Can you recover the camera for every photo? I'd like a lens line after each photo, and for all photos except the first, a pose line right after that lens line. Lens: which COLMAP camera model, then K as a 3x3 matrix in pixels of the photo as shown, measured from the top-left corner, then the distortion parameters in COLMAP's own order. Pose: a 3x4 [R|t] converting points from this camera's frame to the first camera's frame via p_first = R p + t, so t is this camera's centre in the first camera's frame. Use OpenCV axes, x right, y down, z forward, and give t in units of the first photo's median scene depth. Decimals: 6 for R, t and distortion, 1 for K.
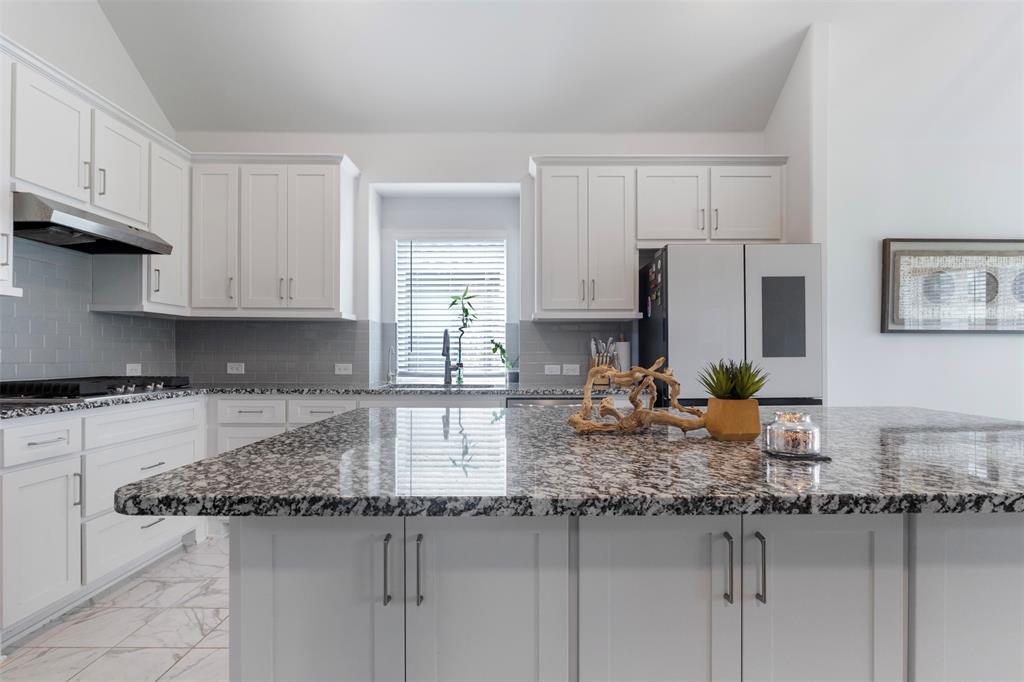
lens RADIAL K [[503.1, 0, 510.1], [0, 503.1, 352.3], [0, 0, 1]] dist [-0.002382, 0.000044]
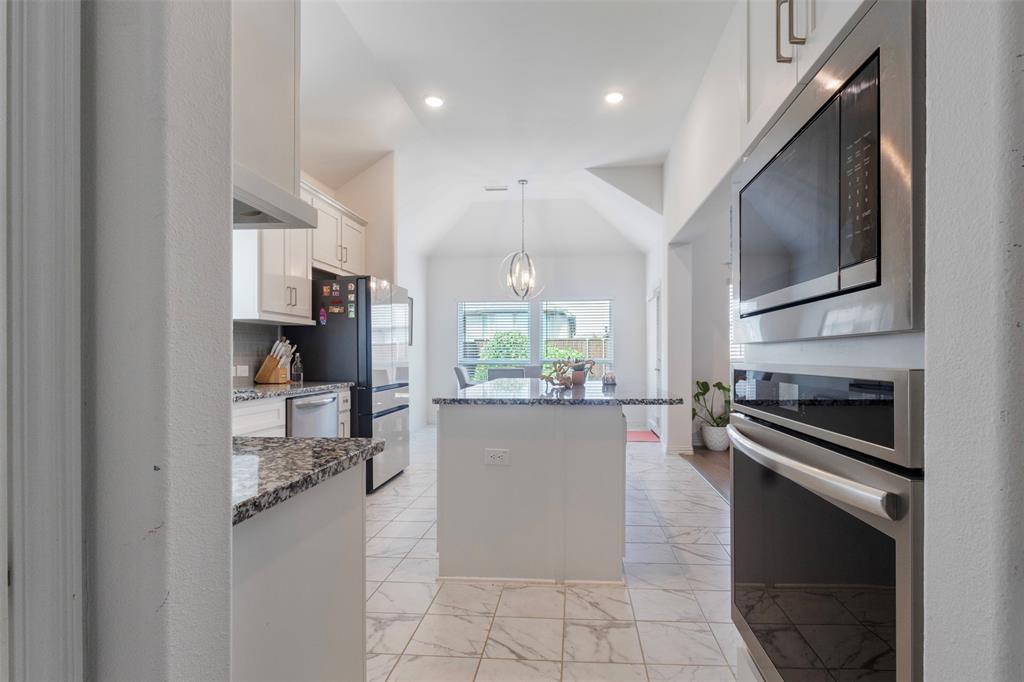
lens RADIAL K [[503.1, 0, 510.1], [0, 503.1, 352.3], [0, 0, 1]] dist [-0.002382, 0.000044]
pose [[0.133135, 0.007005, 0.991073, -0.855847], [-0.006893, 0.999957, -0.006142, 0.000133], [-0.991074, -0.006014, 0.133177, 0.379138]]
